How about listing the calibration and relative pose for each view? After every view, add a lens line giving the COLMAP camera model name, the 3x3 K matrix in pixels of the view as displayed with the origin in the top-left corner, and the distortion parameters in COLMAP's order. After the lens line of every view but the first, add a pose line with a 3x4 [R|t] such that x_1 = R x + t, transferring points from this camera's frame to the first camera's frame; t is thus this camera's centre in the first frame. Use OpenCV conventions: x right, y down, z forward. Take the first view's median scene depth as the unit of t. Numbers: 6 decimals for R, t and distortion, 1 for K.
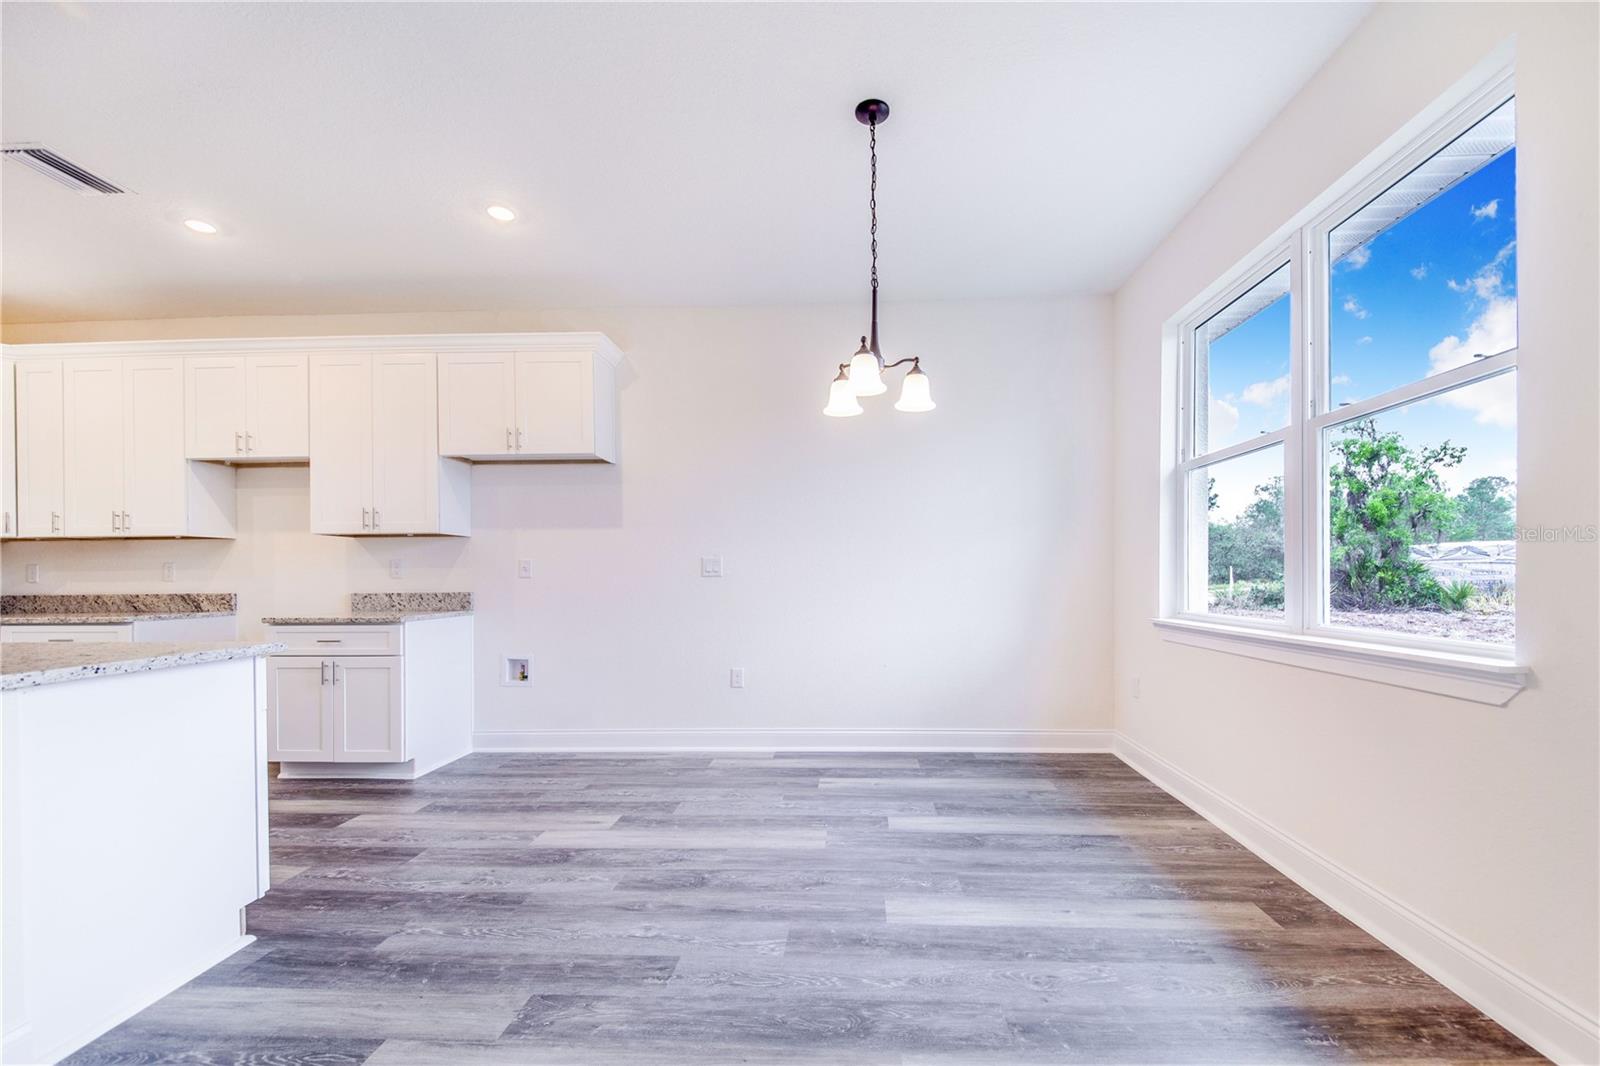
lens RADIAL K [[650.5, 0, 842.2], [0, 650.5, 572.2], [0, 0, 1]] dist [0.001337, -0.000730]
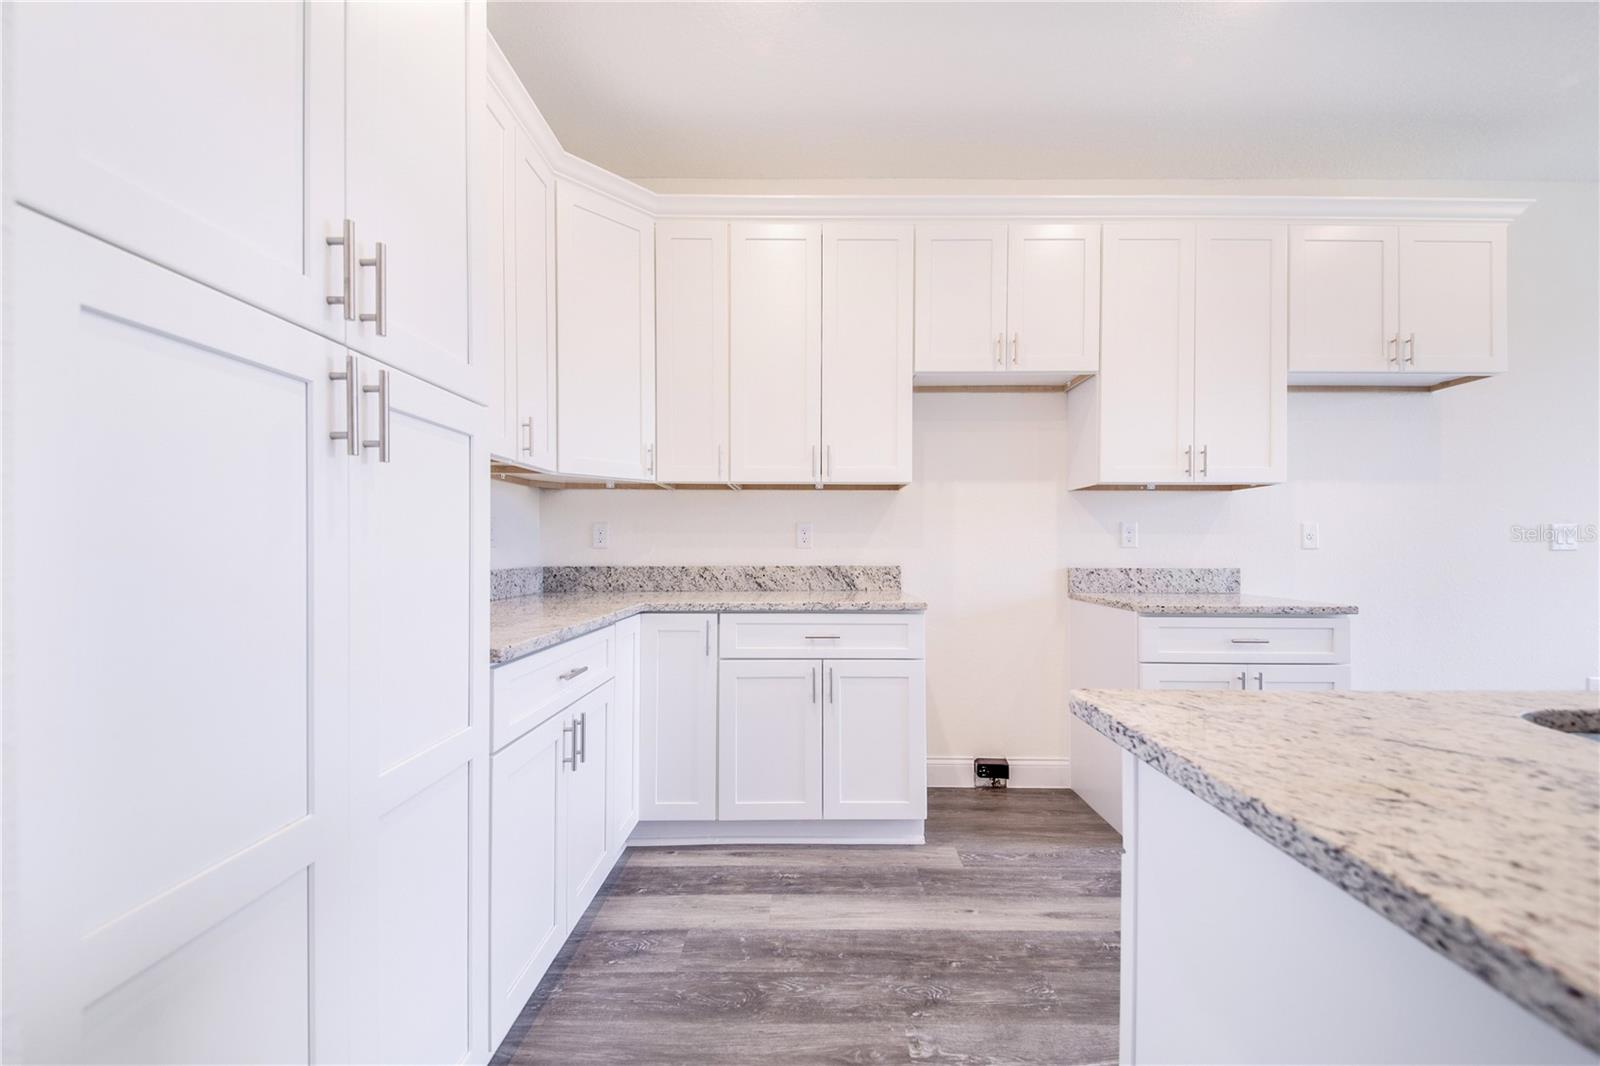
lens RADIAL K [[650.5, 0, 763.3], [0, 650.5, 547.8], [0, 0, 1]] dist [0.001337, -0.000730]
pose [[0.999038, 0.012112, 0.042137, -1.120964], [-0.012225, 0.999922, 0.002422, 0.013237], [-0.042105, -0.002935, 0.999109, 0.307786]]
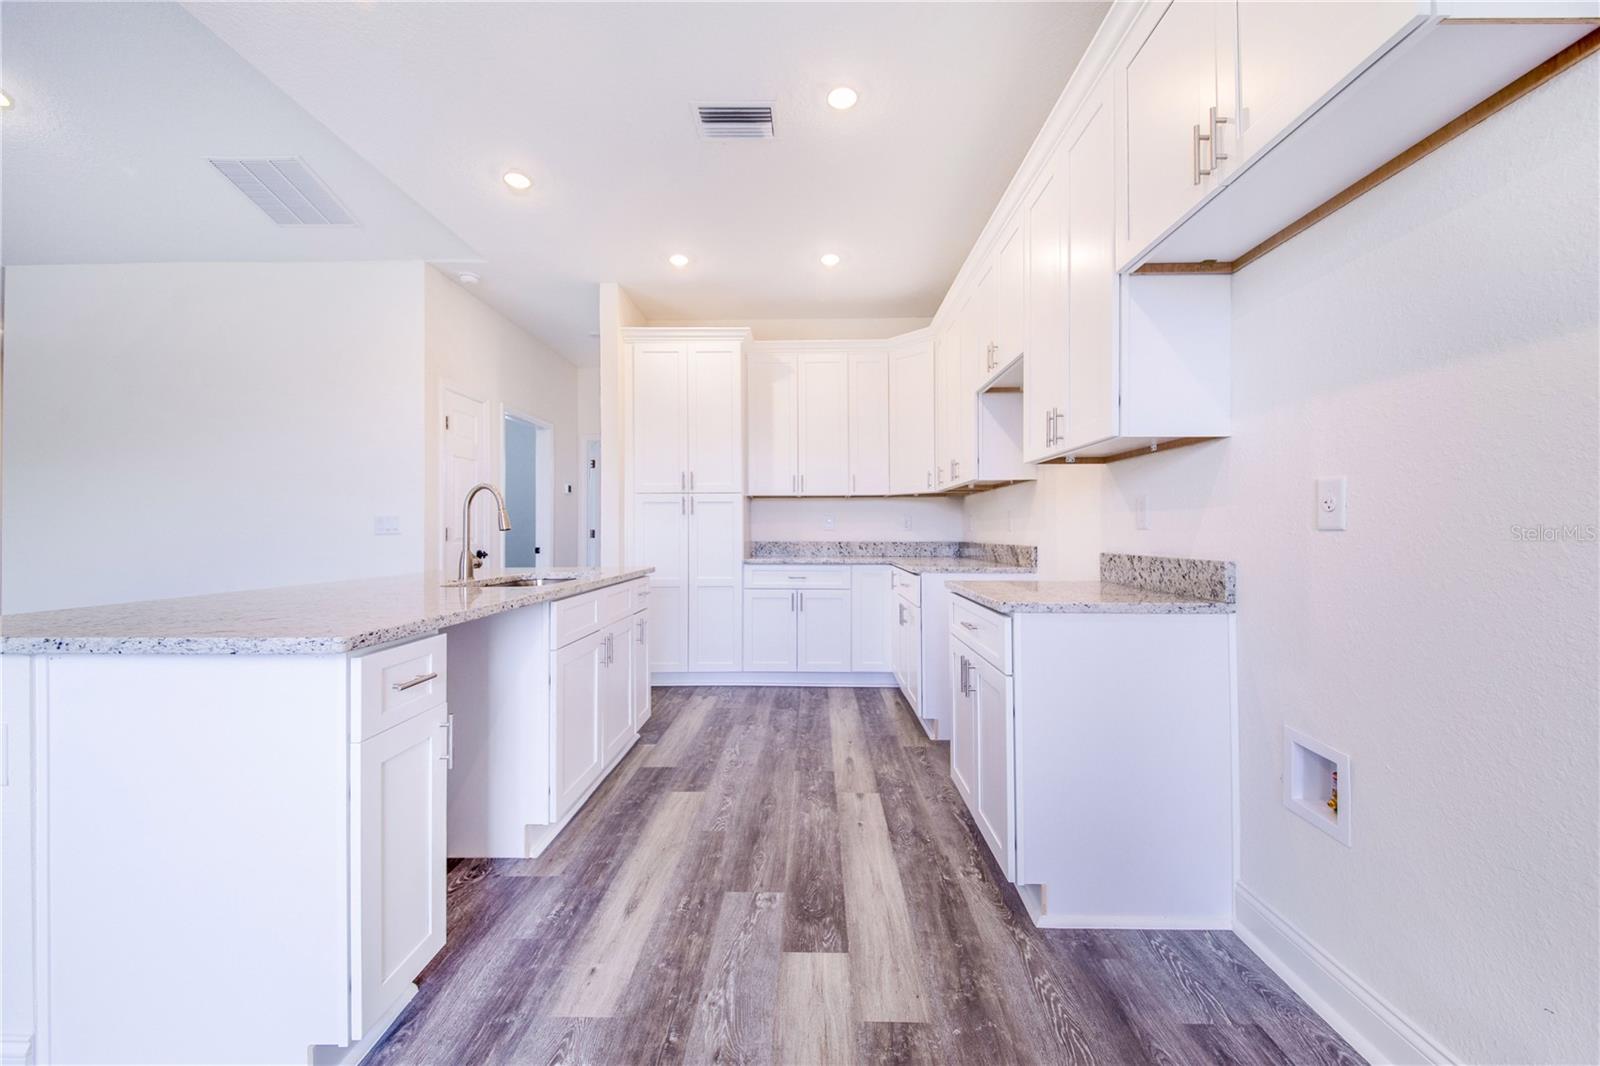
lens RADIAL K [[650.5, 0, 803.4], [0, 650.5, 516.5], [0, 0, 1]] dist [0.001337, -0.000730]
pose [[0.009536, -0.012291, -0.999879, -0.131751], [0.005875, 0.999908, -0.012235, 0.004037], [0.999937, -0.005757, 0.009608, 0.709067]]
